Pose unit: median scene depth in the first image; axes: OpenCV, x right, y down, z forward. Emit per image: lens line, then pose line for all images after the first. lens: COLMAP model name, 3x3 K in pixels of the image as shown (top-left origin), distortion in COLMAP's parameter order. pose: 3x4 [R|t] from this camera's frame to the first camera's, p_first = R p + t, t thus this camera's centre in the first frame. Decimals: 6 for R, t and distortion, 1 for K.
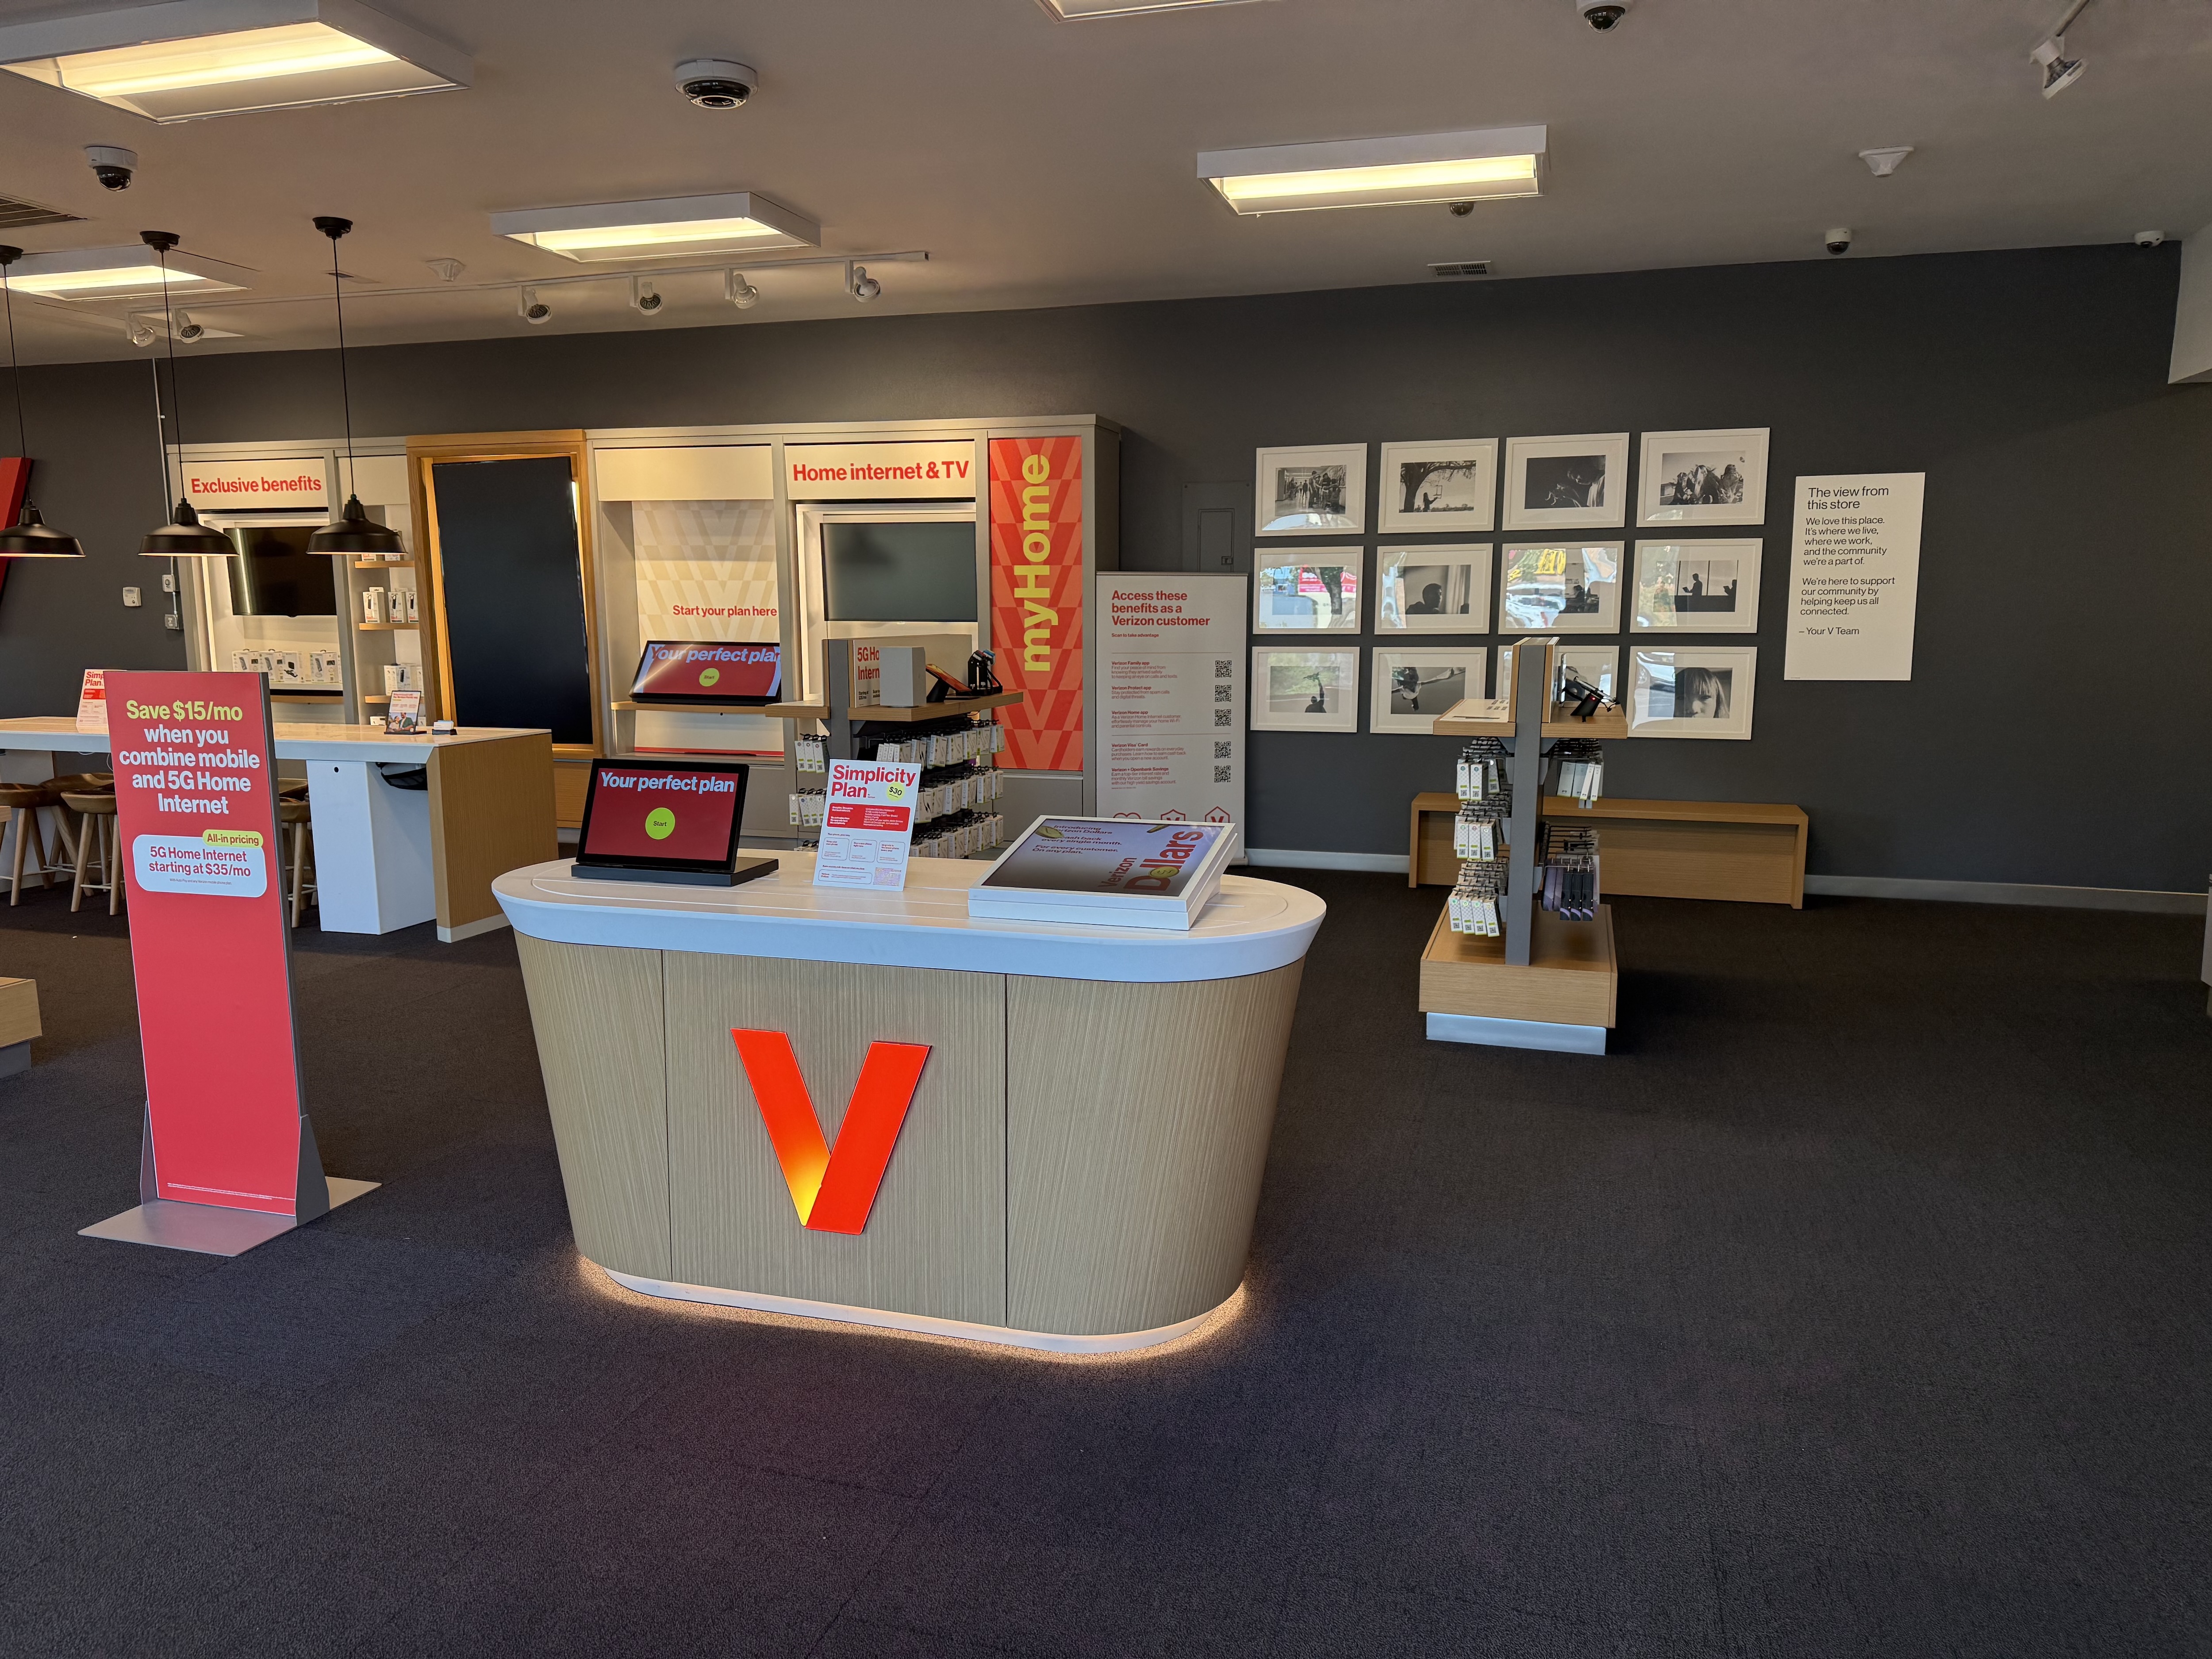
lens RADIAL K [[1530.6, 0, 1119.8], [0, 1530.6, 816.9], [0, 0, 1]] dist [0.140209, -0.219717]
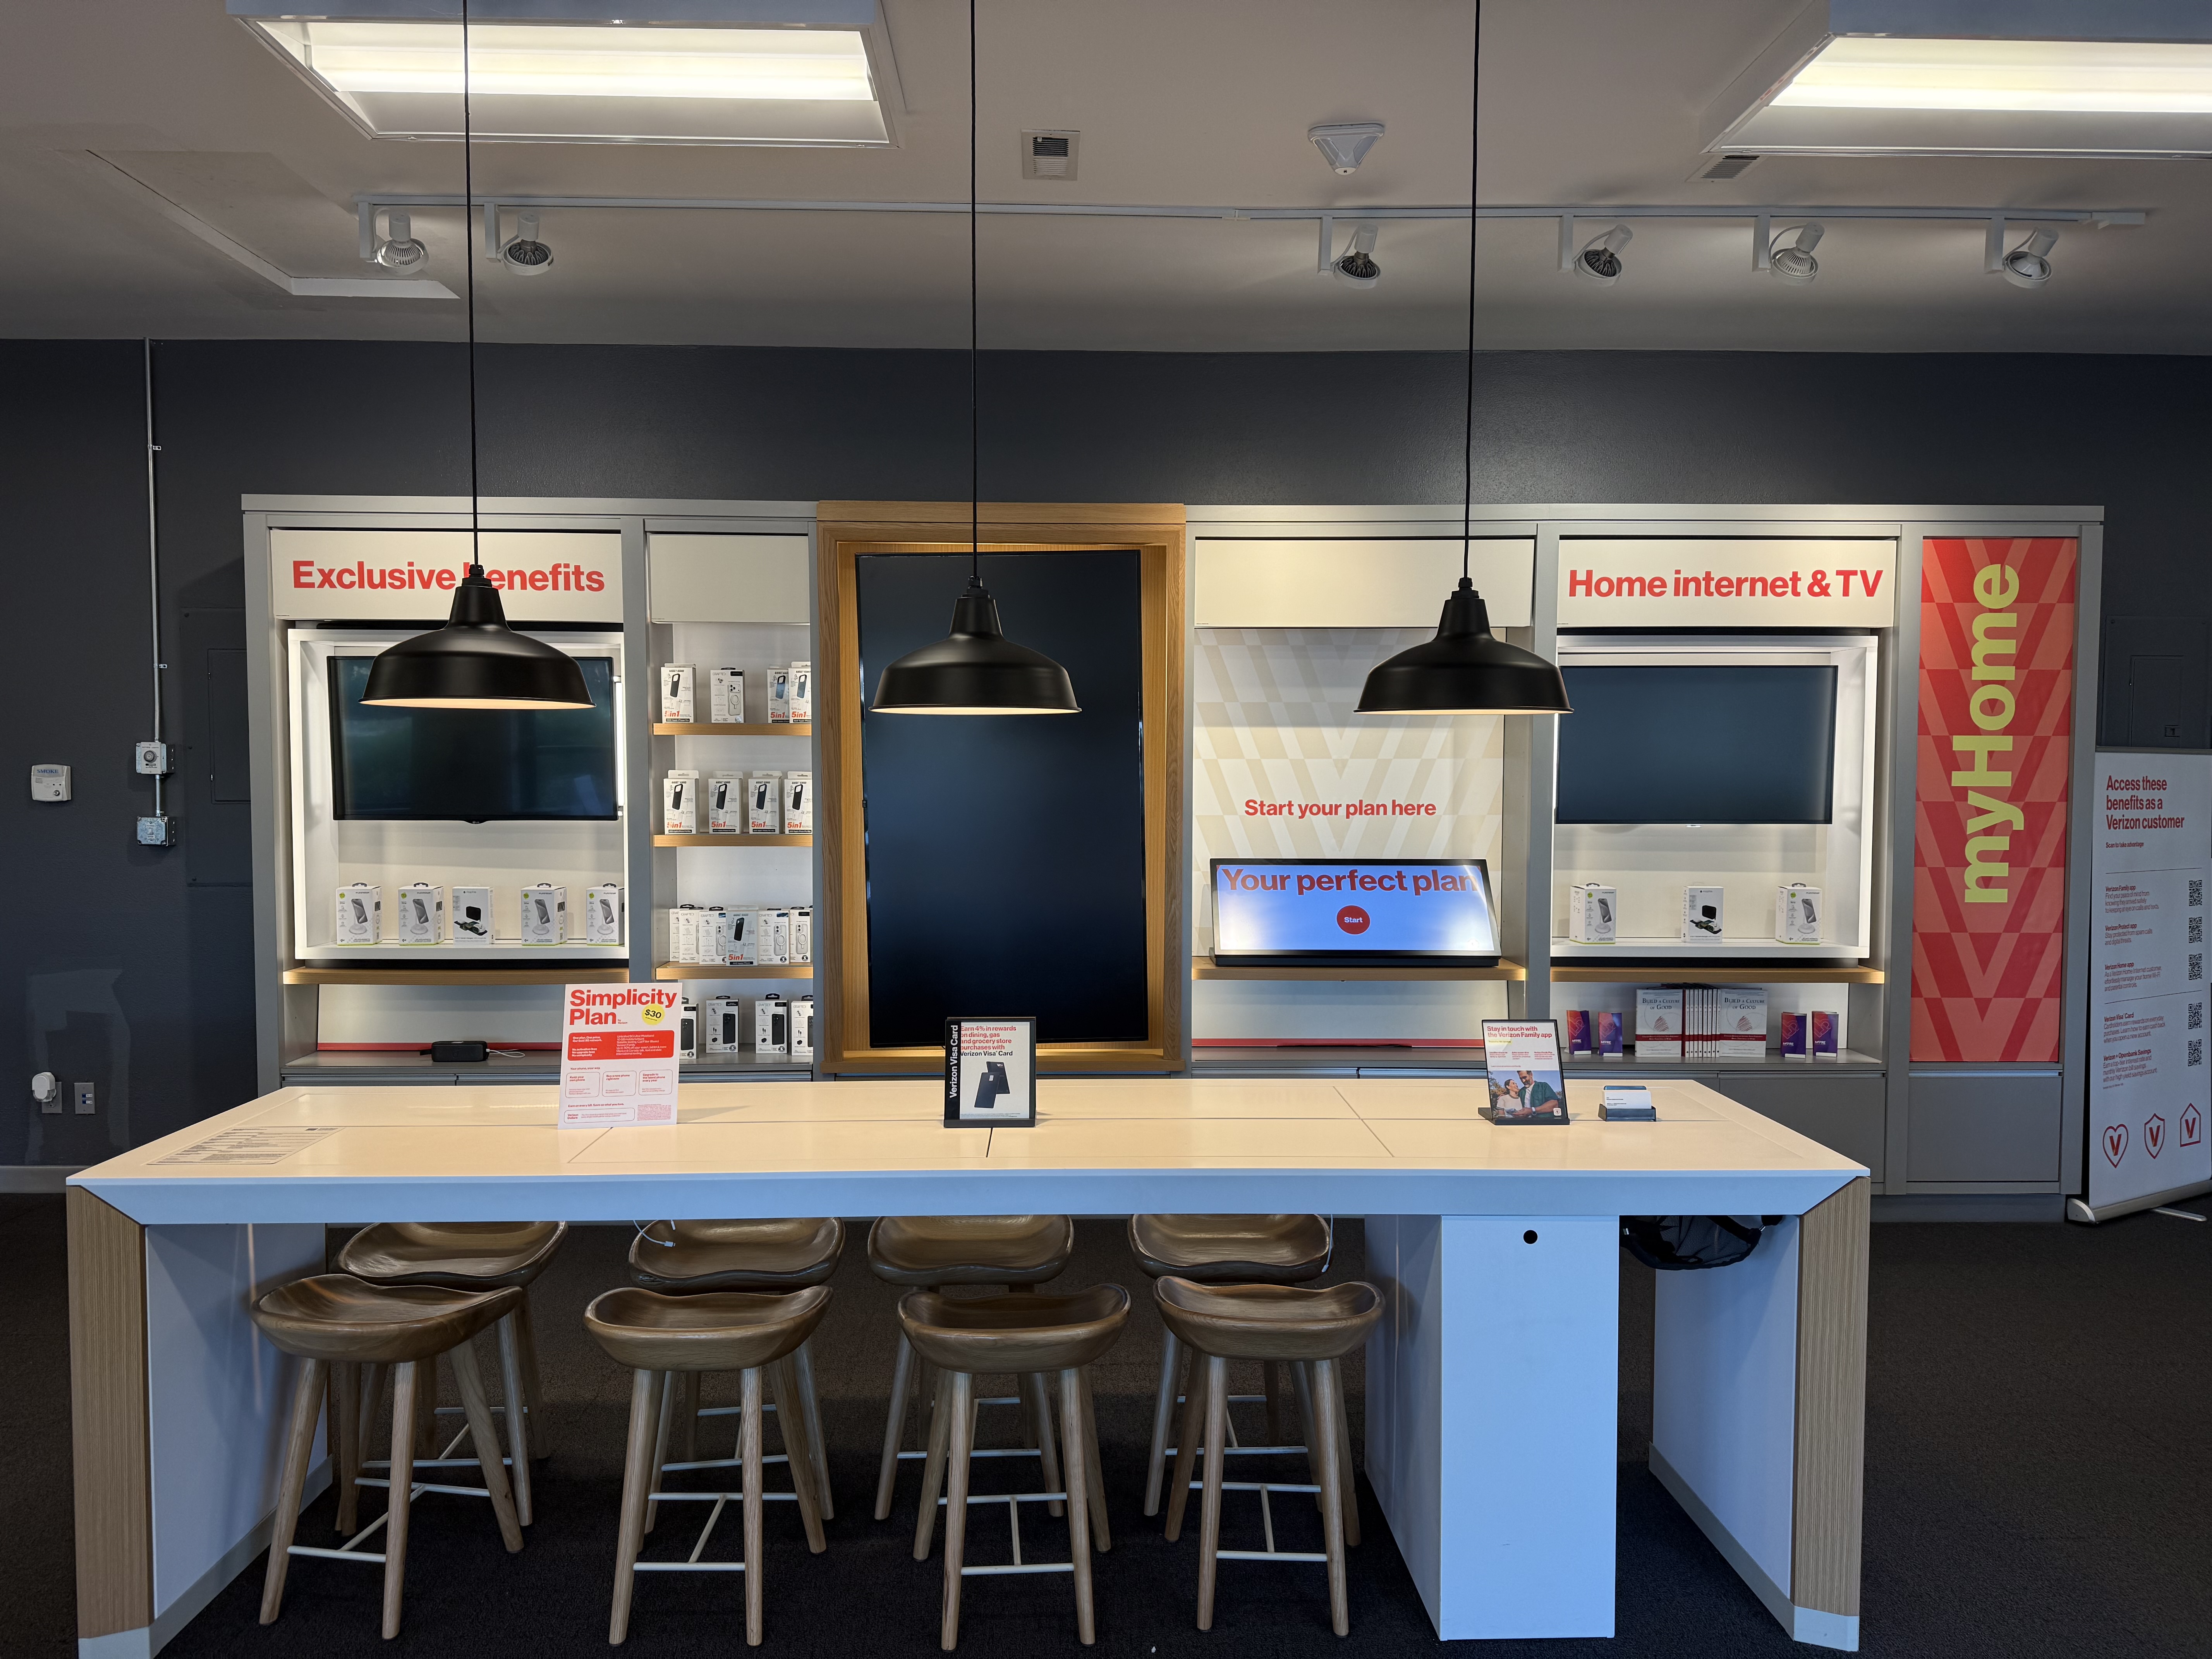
lens RADIAL K [[1530.6, 0, 1119.8], [0, 1530.6, 816.9], [0, 0, 1]] dist [0.140209, -0.219717]
pose [[0.948629, -0.003796, 0.316368, -0.586780], [0.040418, 0.993189, -0.109278, -0.074903], [-0.313798, 0.116451, 0.942321, 0.510233]]
